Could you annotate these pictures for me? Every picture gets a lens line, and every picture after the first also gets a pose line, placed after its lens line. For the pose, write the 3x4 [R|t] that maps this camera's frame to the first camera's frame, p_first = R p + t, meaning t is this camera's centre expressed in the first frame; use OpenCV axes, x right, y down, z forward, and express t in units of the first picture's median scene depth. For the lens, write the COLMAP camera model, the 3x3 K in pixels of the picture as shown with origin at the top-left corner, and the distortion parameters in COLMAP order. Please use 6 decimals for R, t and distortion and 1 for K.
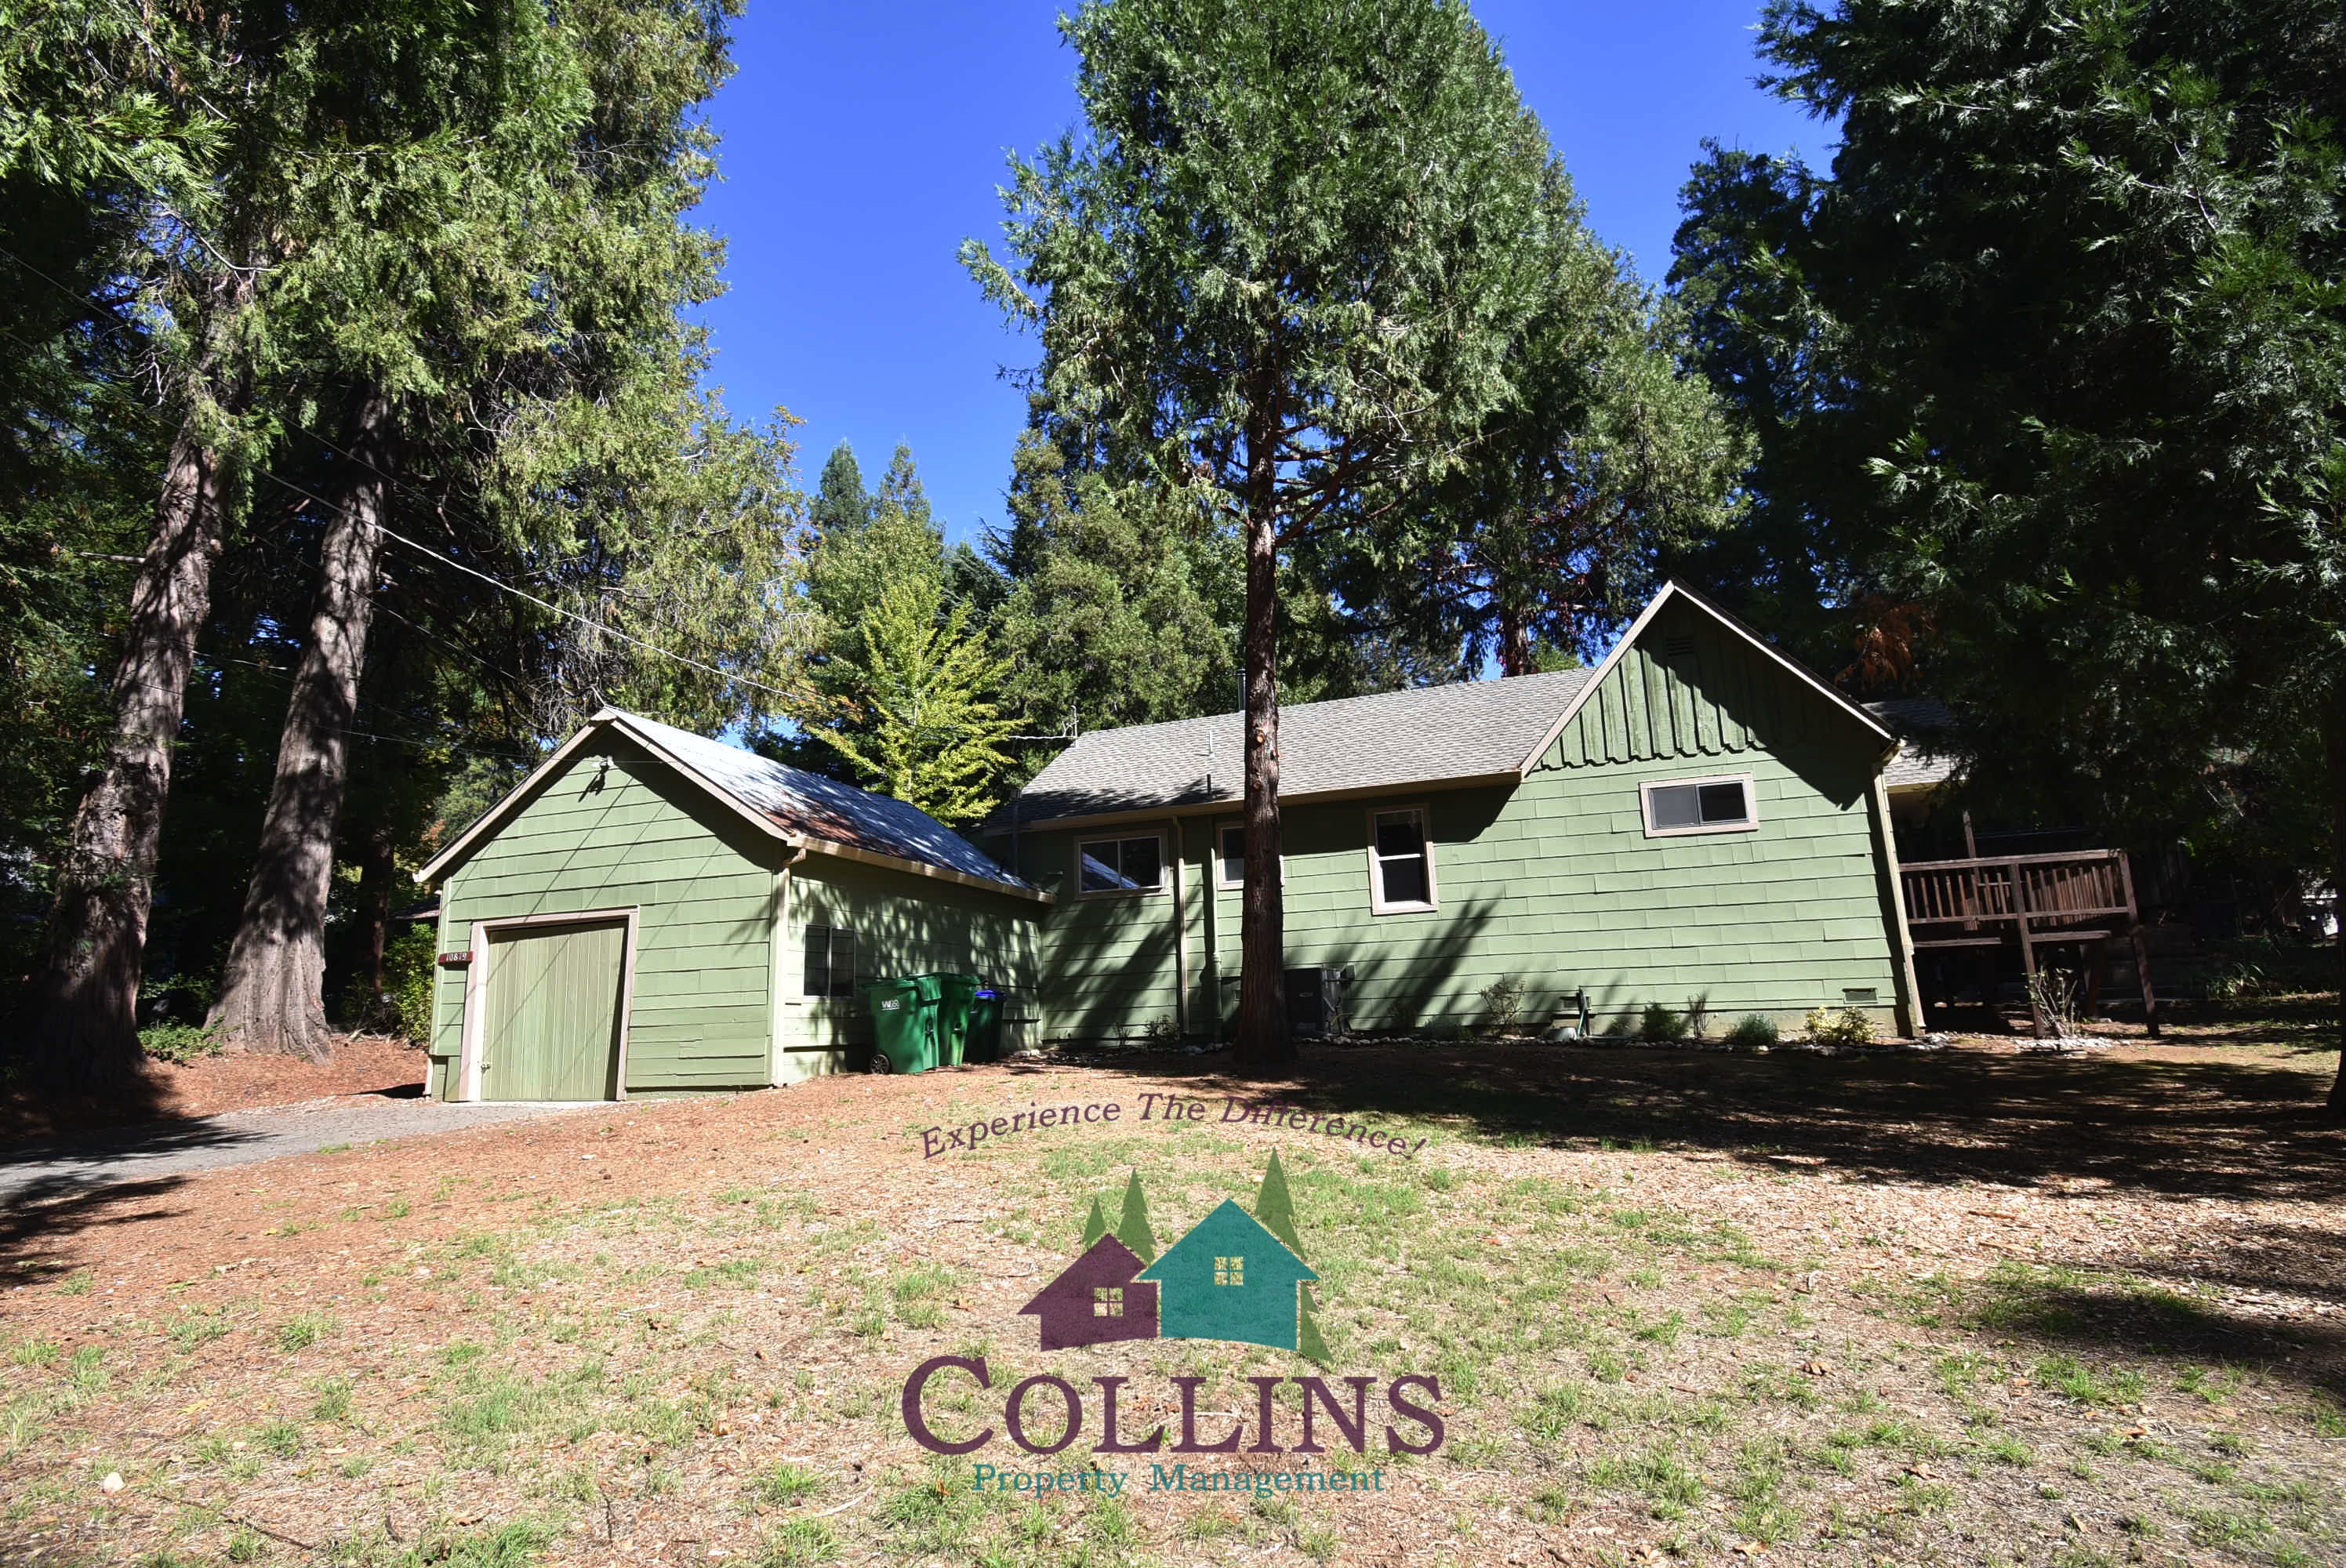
lens RADIAL K [[1152.9, 0, 1169.2], [0, 1152.9, 787.6], [0, 0, 1]] dist [-0.004870, -0.000621]
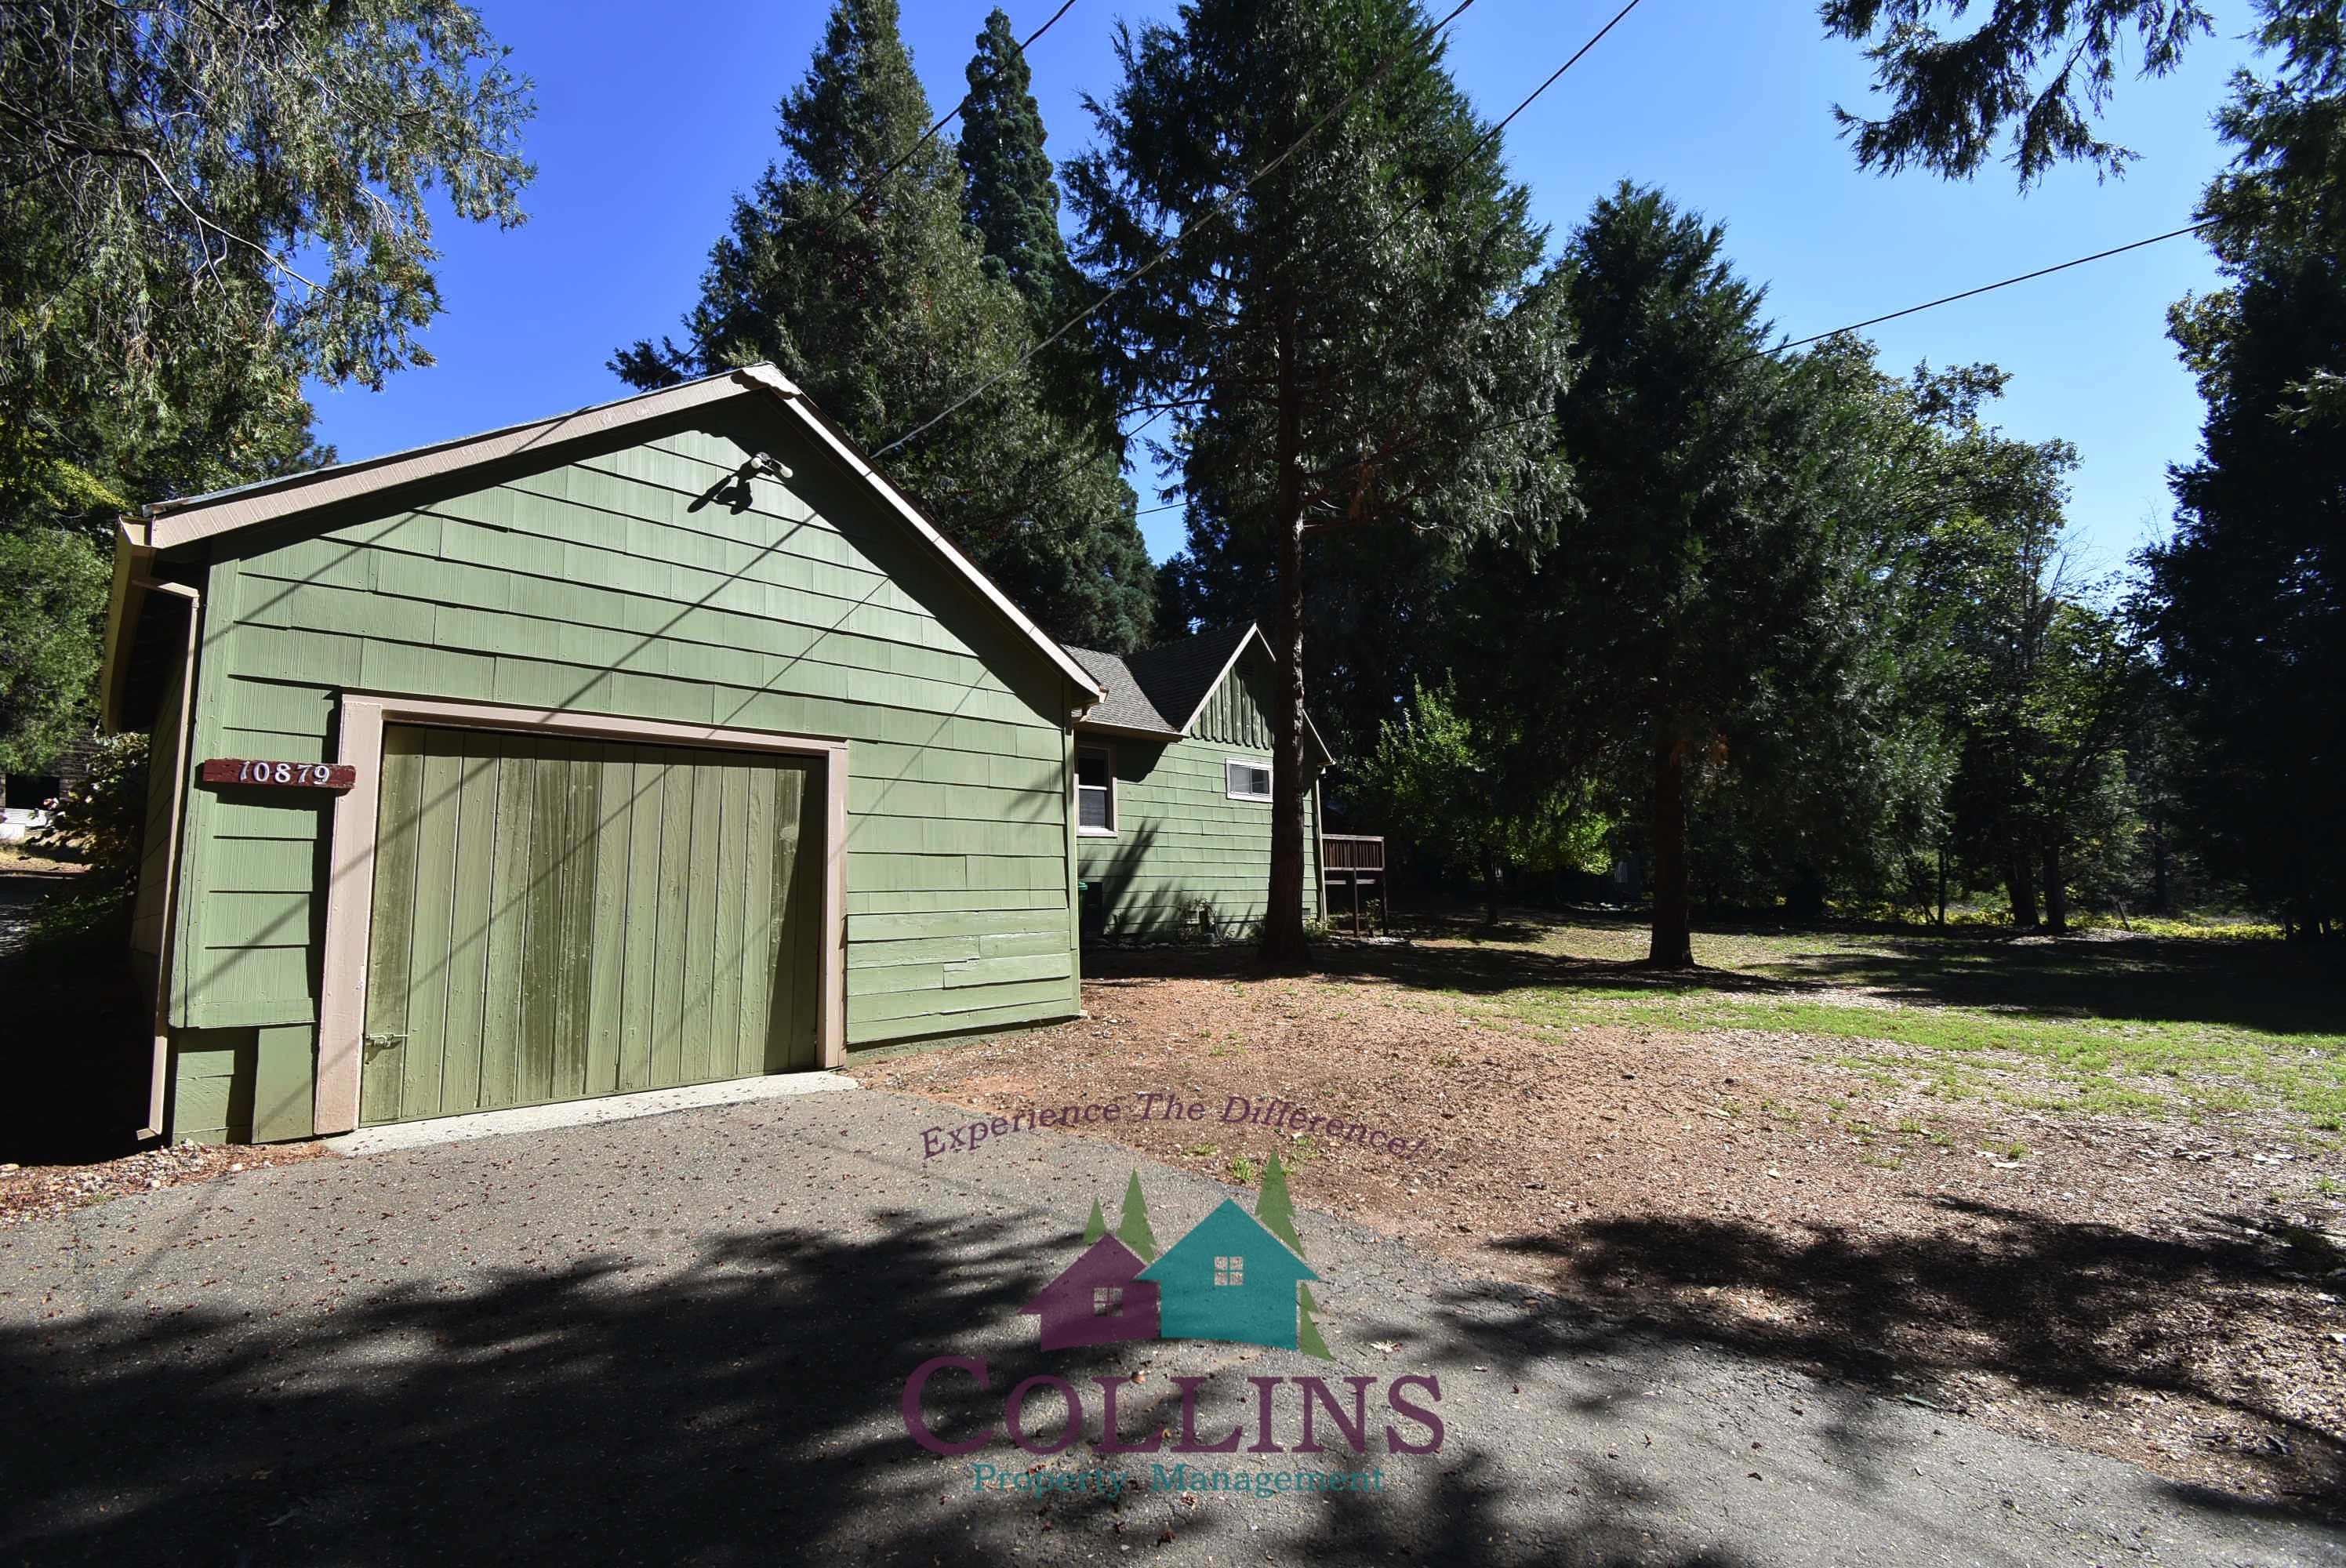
lens RADIAL K [[1022.9, 0, 1169.6], [0, 1022.9, 789.2], [0, 0, 1]] dist [-0.019214, -0.000733]
pose [[0.396267, 0.117830, 0.910543, -0.754268], [-0.173027, 0.983545, -0.051976, 0.109935], [-0.901684, -0.136952, 0.410134, 0.552236]]
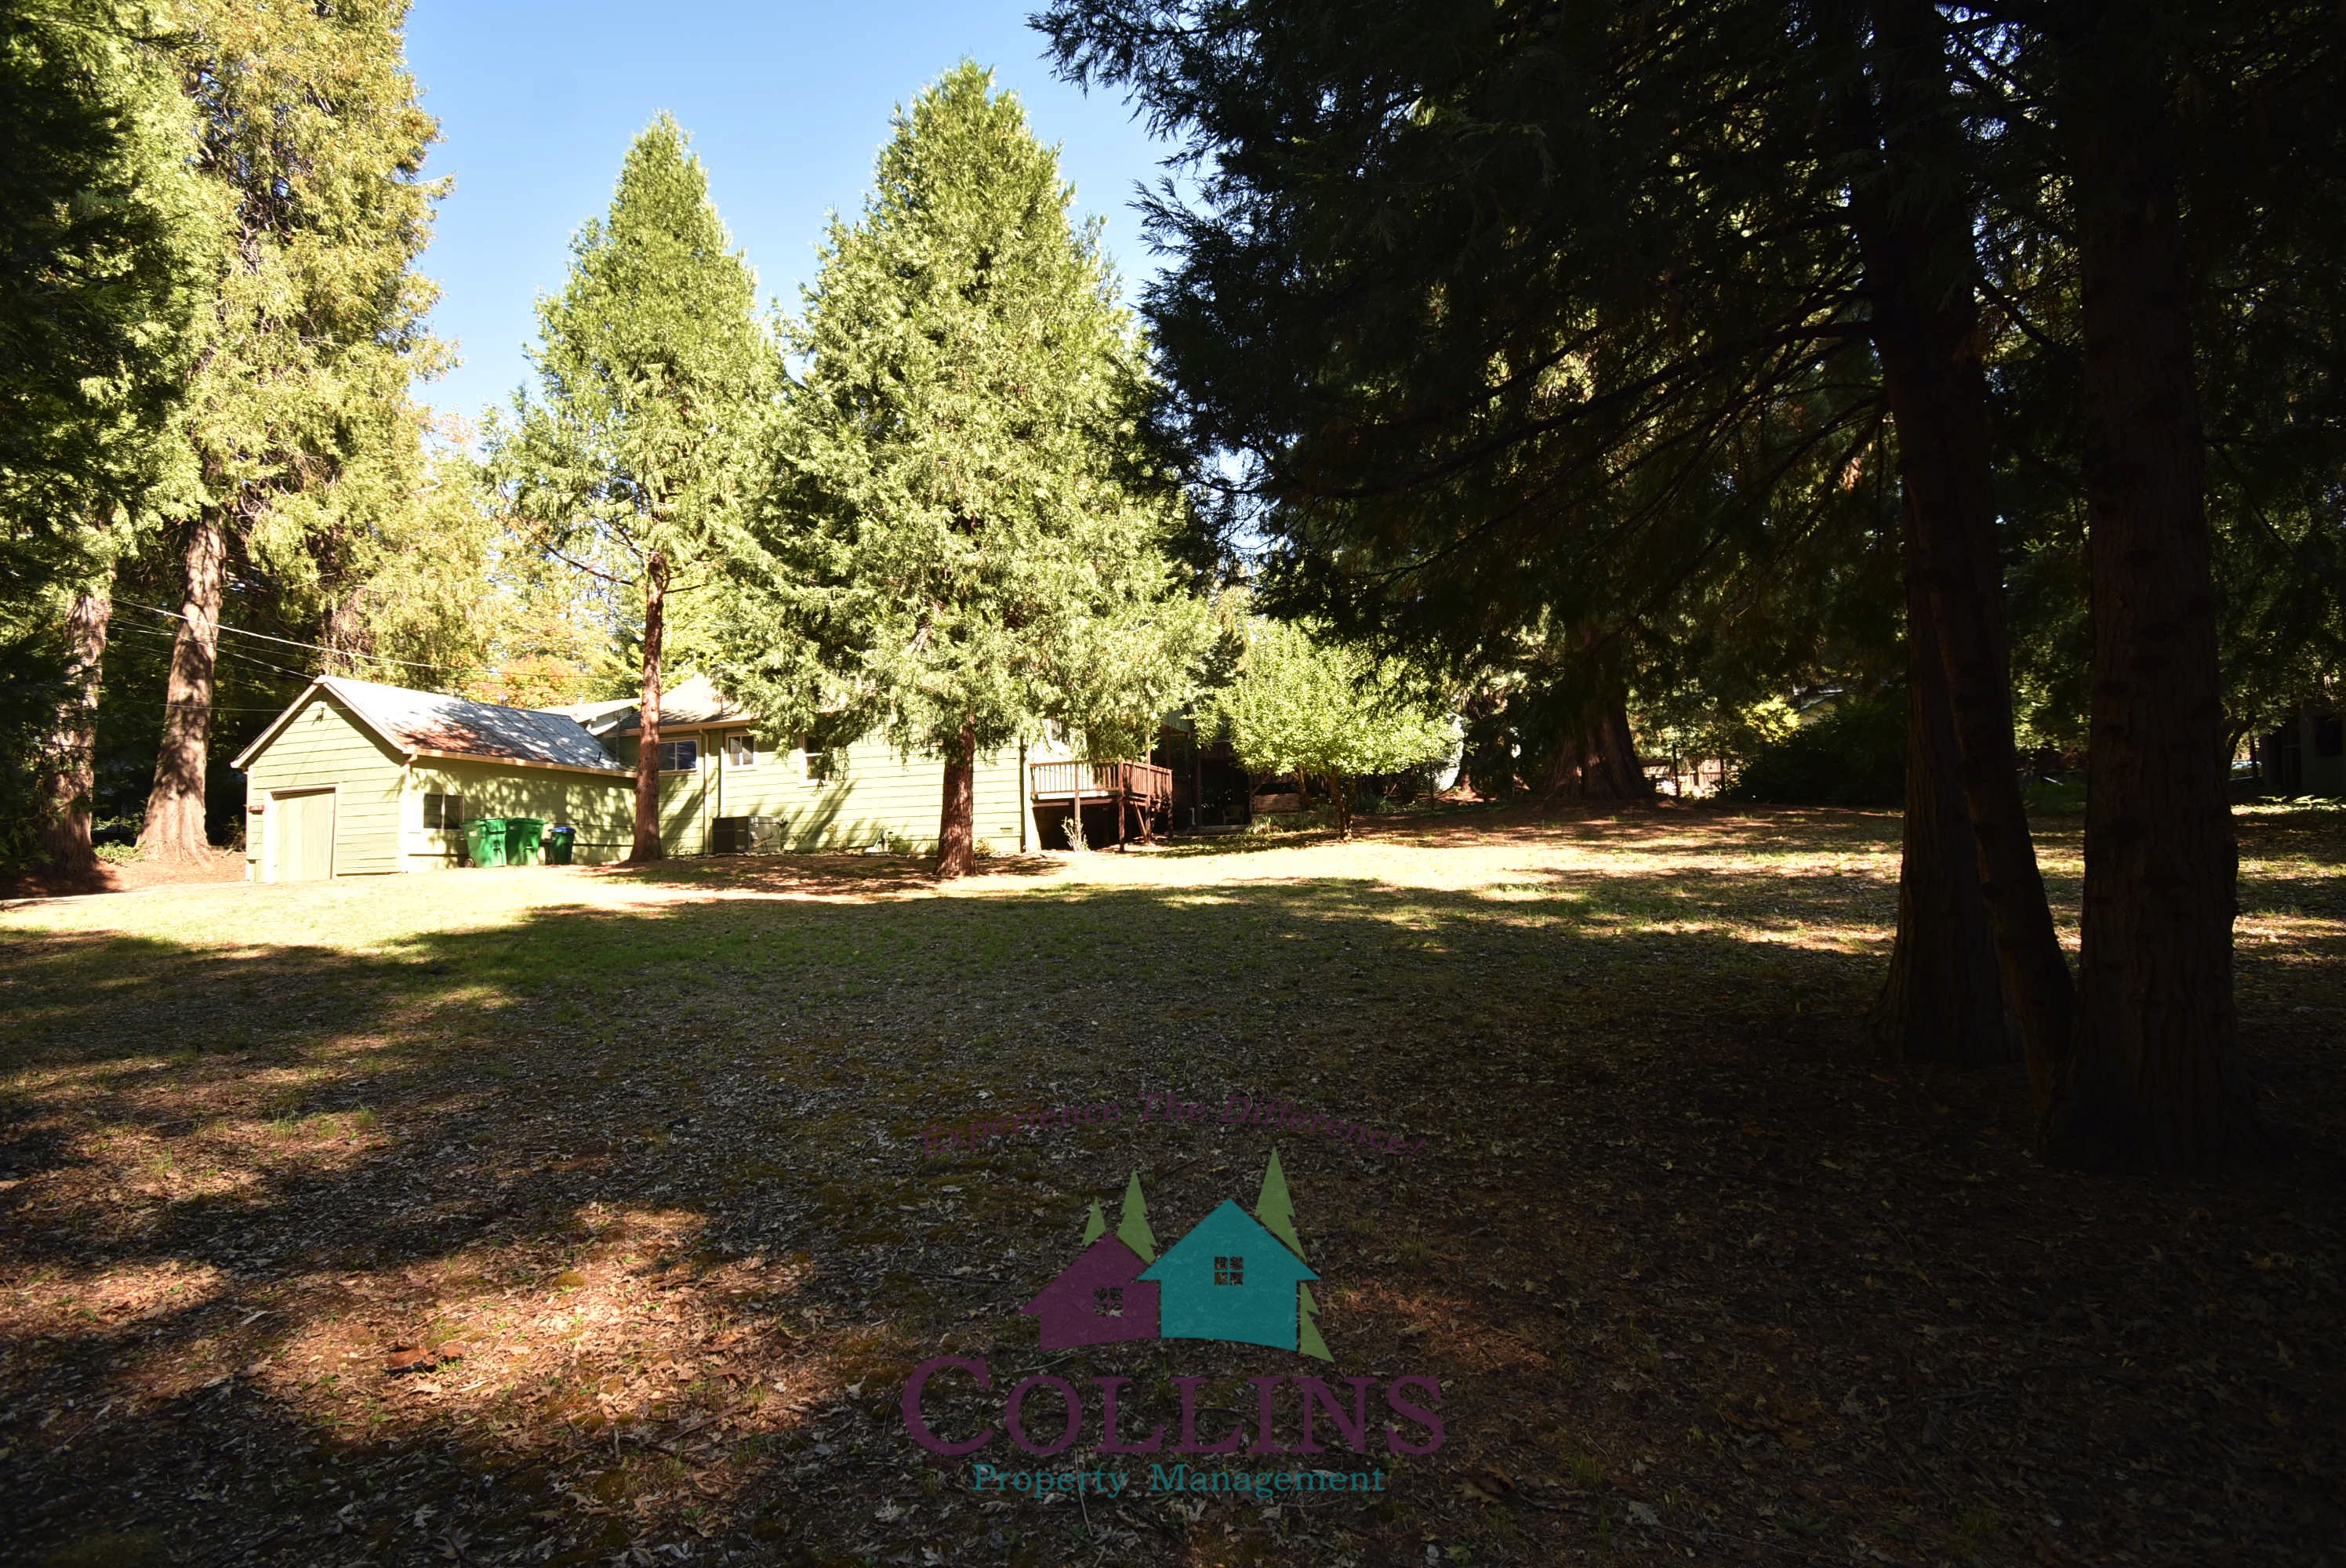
lens RADIAL K [[1022.9, 0, 1174.5], [0, 1022.9, 790.9], [0, 0, 1]] dist [-0.019214, -0.000733]
pose [[0.998932, 0.006325, 0.045763, 0.742921], [-0.012187, 0.991574, 0.128970, -0.102255], [-0.044561, -0.129390, 0.990592, -0.637493]]
